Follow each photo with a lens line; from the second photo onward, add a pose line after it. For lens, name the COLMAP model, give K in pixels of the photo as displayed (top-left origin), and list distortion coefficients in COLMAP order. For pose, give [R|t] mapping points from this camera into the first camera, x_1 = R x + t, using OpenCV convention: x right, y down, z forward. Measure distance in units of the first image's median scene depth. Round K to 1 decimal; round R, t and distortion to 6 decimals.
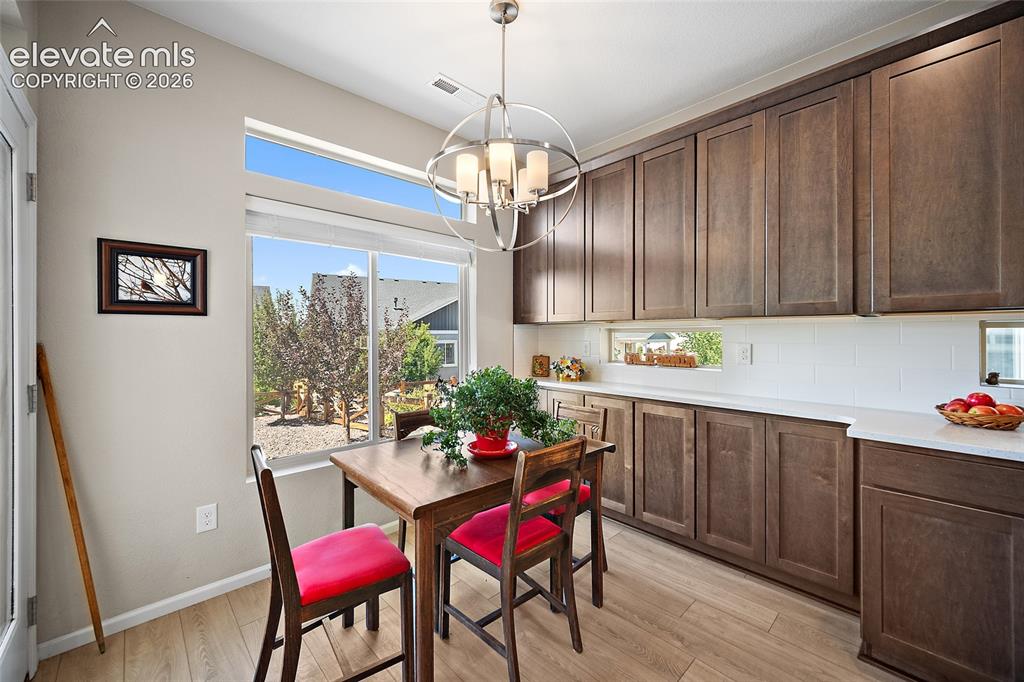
lens RADIAL K [[405.3, 0, 513.3], [0, 405.3, 330.9], [0, 0, 1]] dist [0.004776, -0.000021]
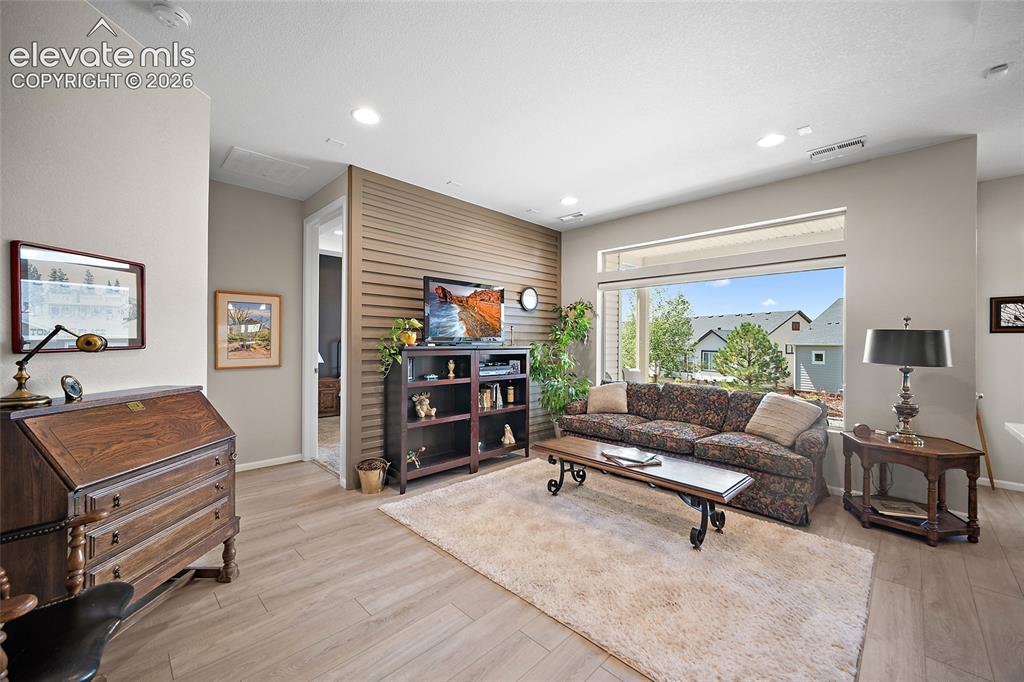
lens RADIAL K [[405.3, 0, 516.3], [0, 405.3, 338.9], [0, 0, 1]] dist [0.004776, -0.000021]
pose [[0.044691, -0.000752, -0.999001, 0.881662], [0.000331, 1.000000, -0.000738, -0.009542], [0.999001, -0.000298, 0.044691, -1.385346]]
